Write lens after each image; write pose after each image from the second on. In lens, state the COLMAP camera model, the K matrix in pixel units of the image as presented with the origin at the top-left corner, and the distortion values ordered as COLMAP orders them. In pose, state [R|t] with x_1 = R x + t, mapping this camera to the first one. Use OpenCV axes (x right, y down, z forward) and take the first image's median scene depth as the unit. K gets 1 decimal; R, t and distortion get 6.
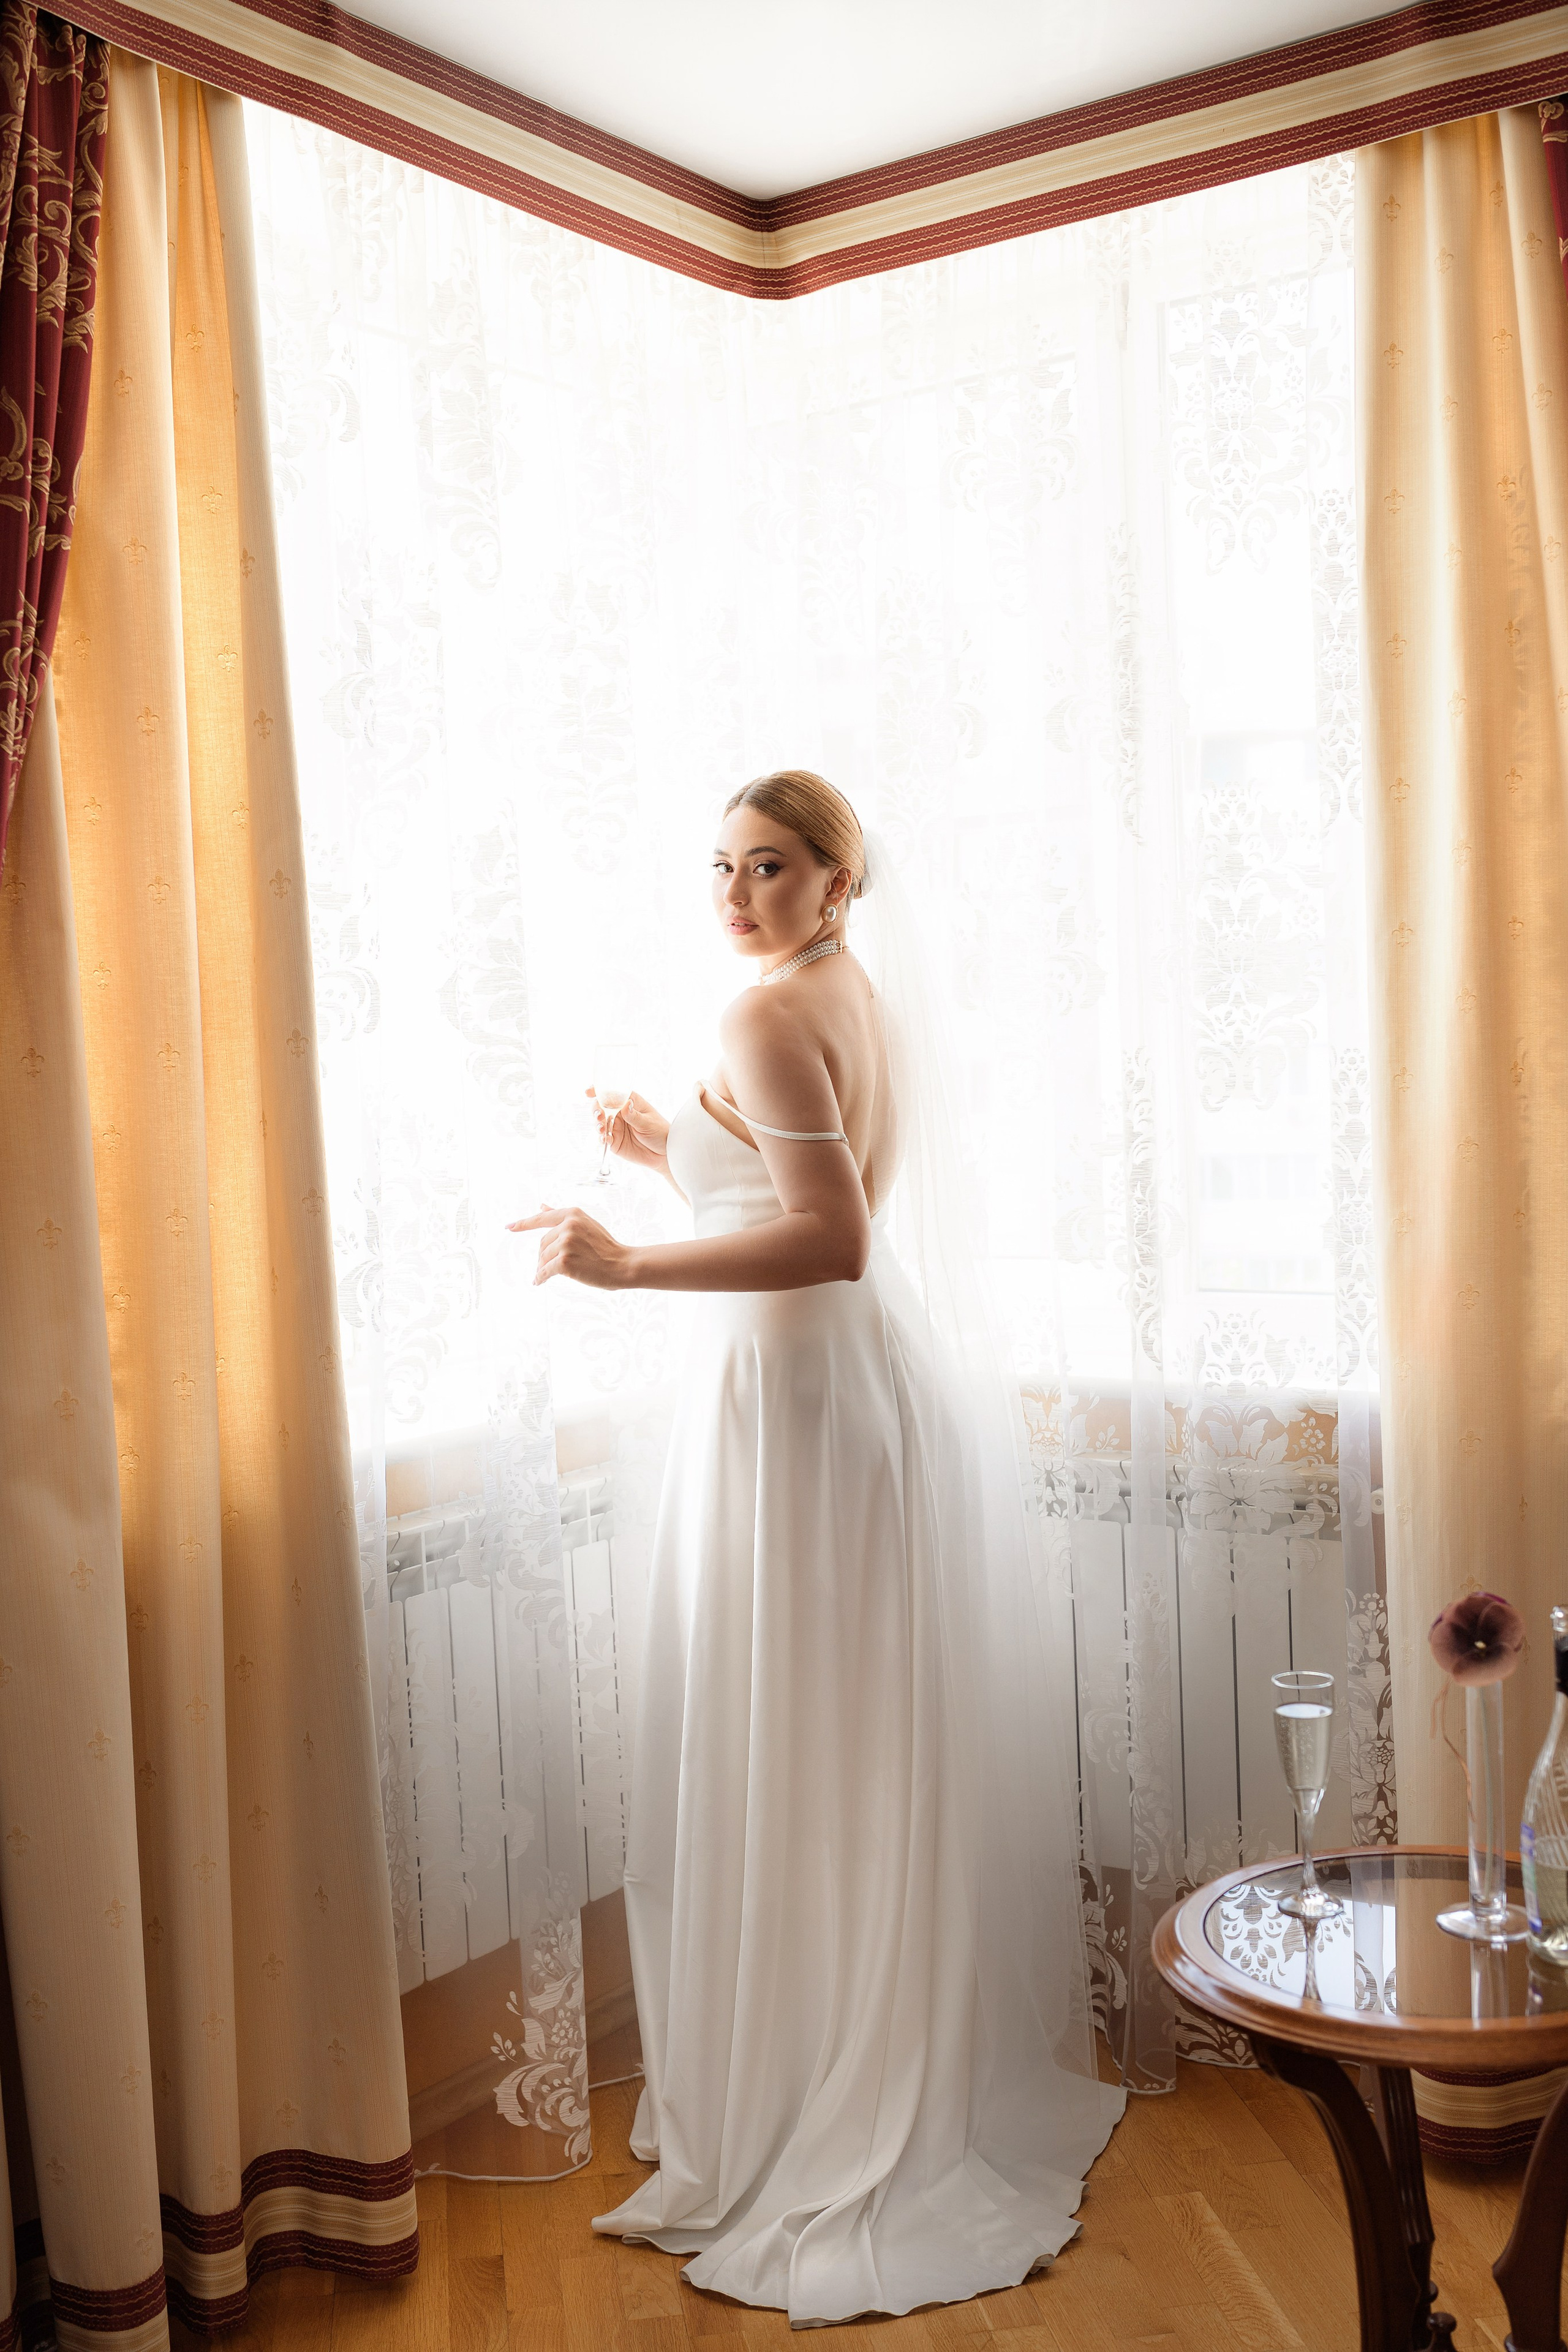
lens RADIAL K [[2536.1, 0, 735.2], [0, 2536.1, 1163.9], [0, 0, 1]] dist [-0.041700, -0.009965]
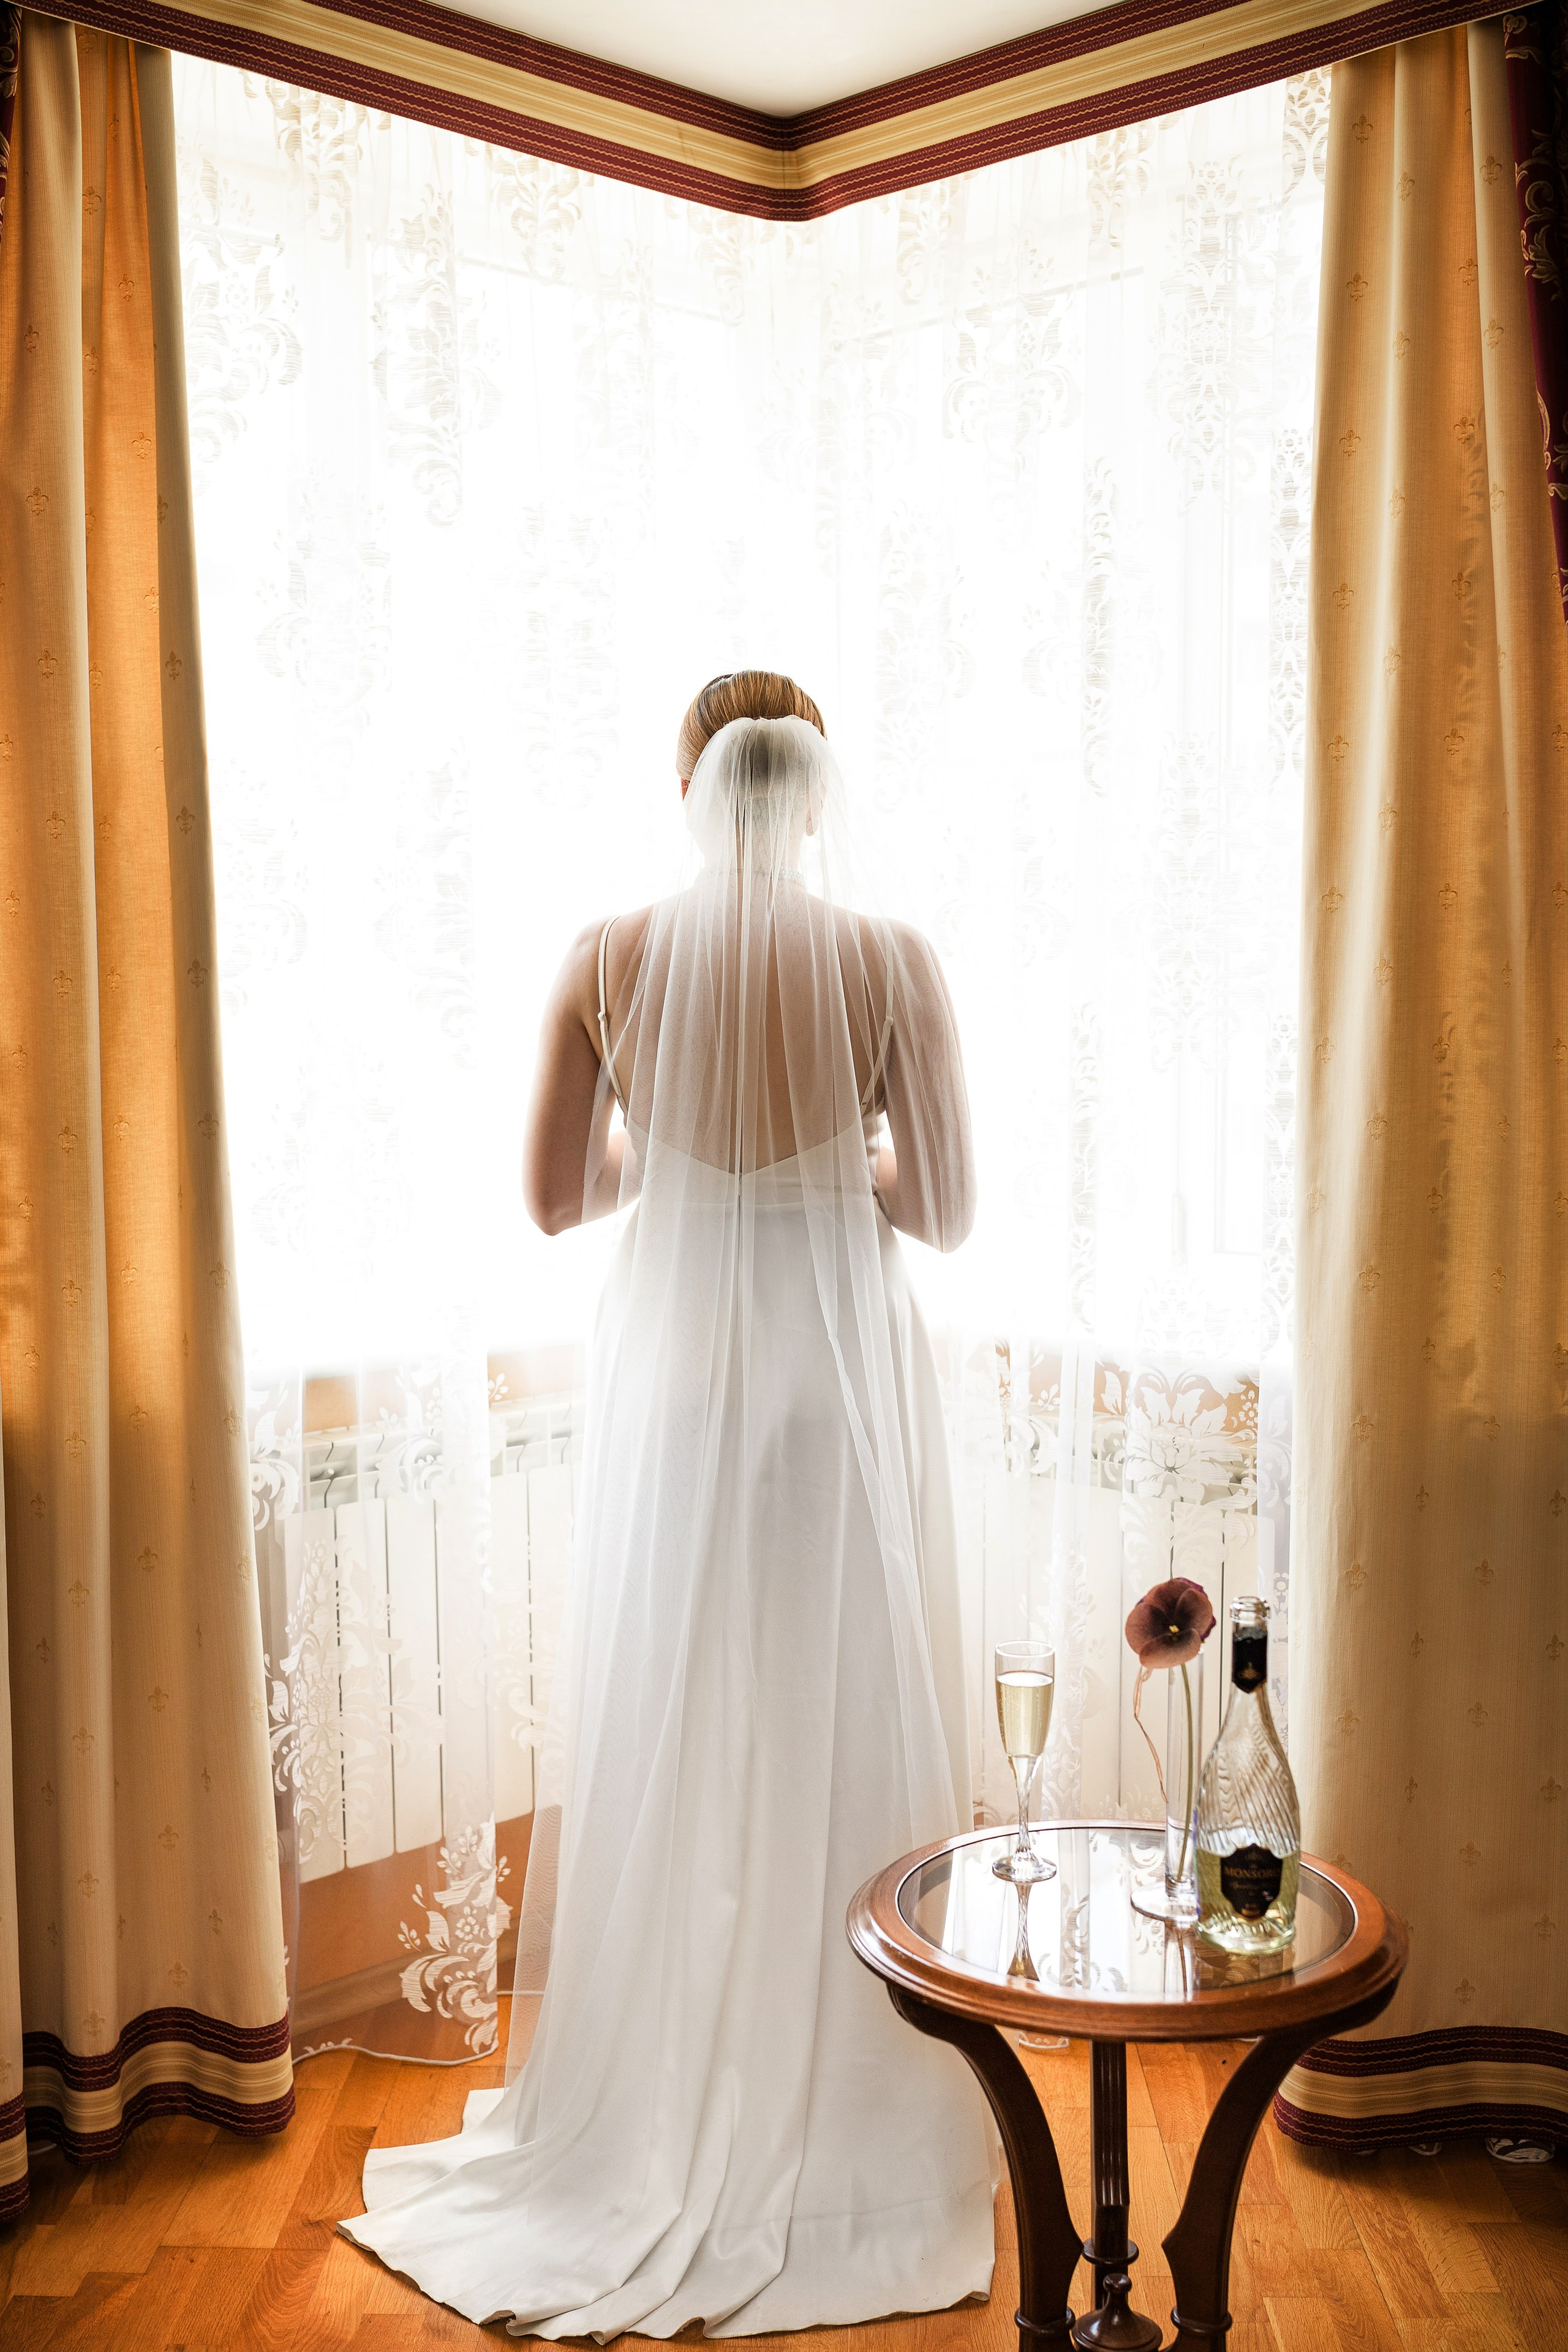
lens RADIAL K [[2665.4, 0, 723.5], [0, 2665.4, 1249.3], [0, 0, 1]] dist [-0.040230, -0.013470]
pose [[0.982874, 0.055758, -0.175642, 0.217699], [-0.043464, 0.996378, 0.073080, -0.021515], [0.179081, -0.064195, 0.981738, -0.044770]]
